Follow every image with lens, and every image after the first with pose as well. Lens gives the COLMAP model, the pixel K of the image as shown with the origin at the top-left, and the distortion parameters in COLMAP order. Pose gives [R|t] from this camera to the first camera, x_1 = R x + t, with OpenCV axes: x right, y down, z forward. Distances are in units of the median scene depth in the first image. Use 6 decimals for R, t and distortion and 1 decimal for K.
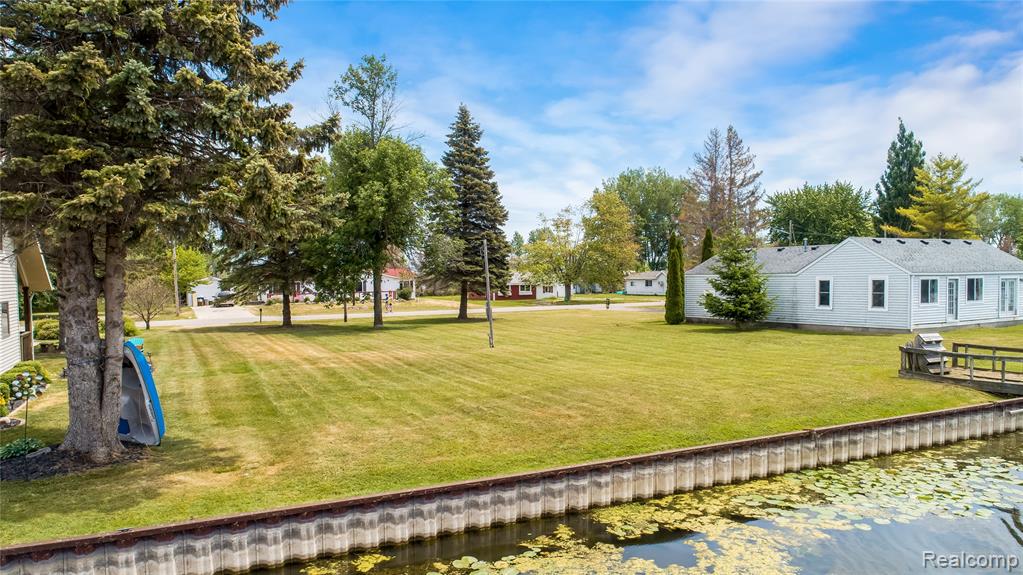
lens RADIAL K [[728.1, 0, 511.5], [0, 728.1, 287.5], [0, 0, 1]] dist [0.036073, 0.000101]
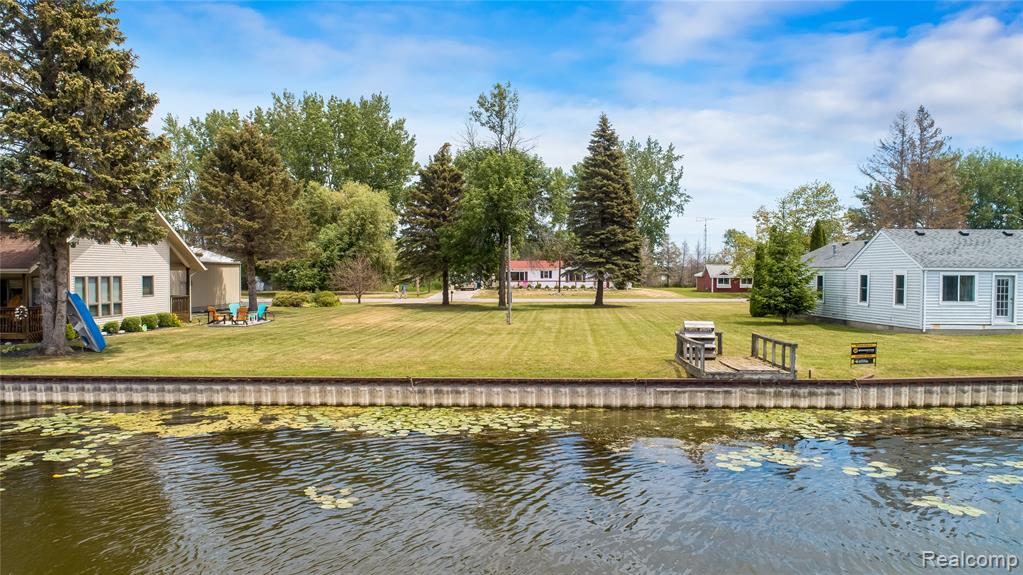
lens RADIAL K [[708.1, 0, 511.5], [0, 708.1, 287.5], [0, 0, 1]] dist [0.002618, 0.001528]
pose [[0.882565, 0.026286, -0.469455, 0.440421], [-0.021359, 0.999647, 0.015818, 0.001449], [0.469705, -0.003933, 0.882815, -0.027042]]
